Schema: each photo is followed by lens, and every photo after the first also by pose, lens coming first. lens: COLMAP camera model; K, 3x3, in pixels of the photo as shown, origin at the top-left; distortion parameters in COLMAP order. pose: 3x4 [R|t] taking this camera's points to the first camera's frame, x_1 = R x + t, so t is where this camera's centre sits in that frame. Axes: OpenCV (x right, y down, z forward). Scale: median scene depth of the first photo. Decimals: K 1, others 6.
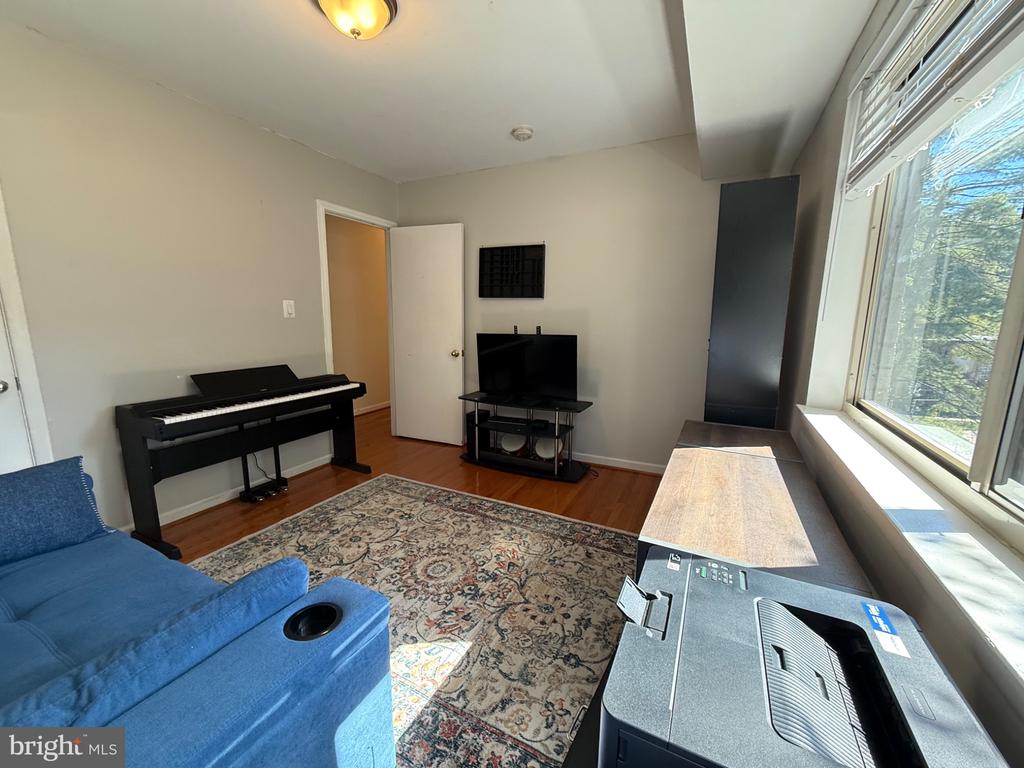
lens RADIAL K [[410.6, 0, 512.7], [0, 410.6, 382.1], [0, 0, 1]] dist [-0.003899, 0.000022]
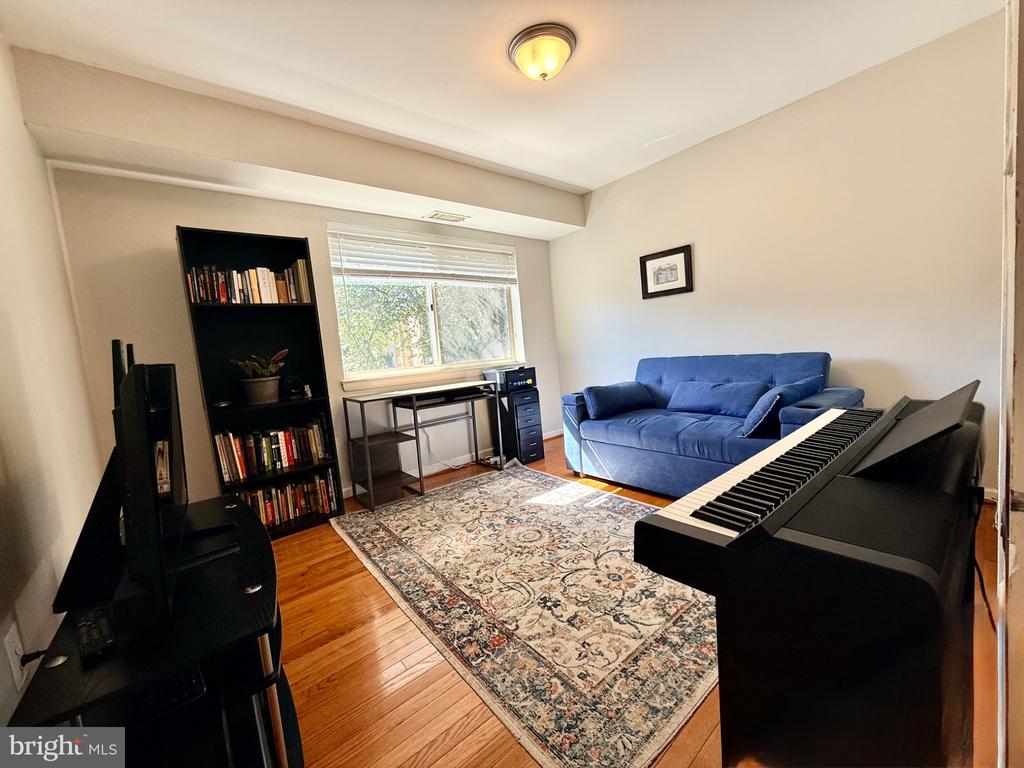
lens RADIAL K [[410.6, 0, 512.5], [0, 410.6, 384.4], [0, 0, 1]] dist [-0.003899, 0.000022]
pose [[-0.912016, 0.027897, 0.409205, -0.518880], [0.141391, 0.957913, 0.249821, -0.196794], [-0.385014, 0.285699, -0.877576, 1.606989]]
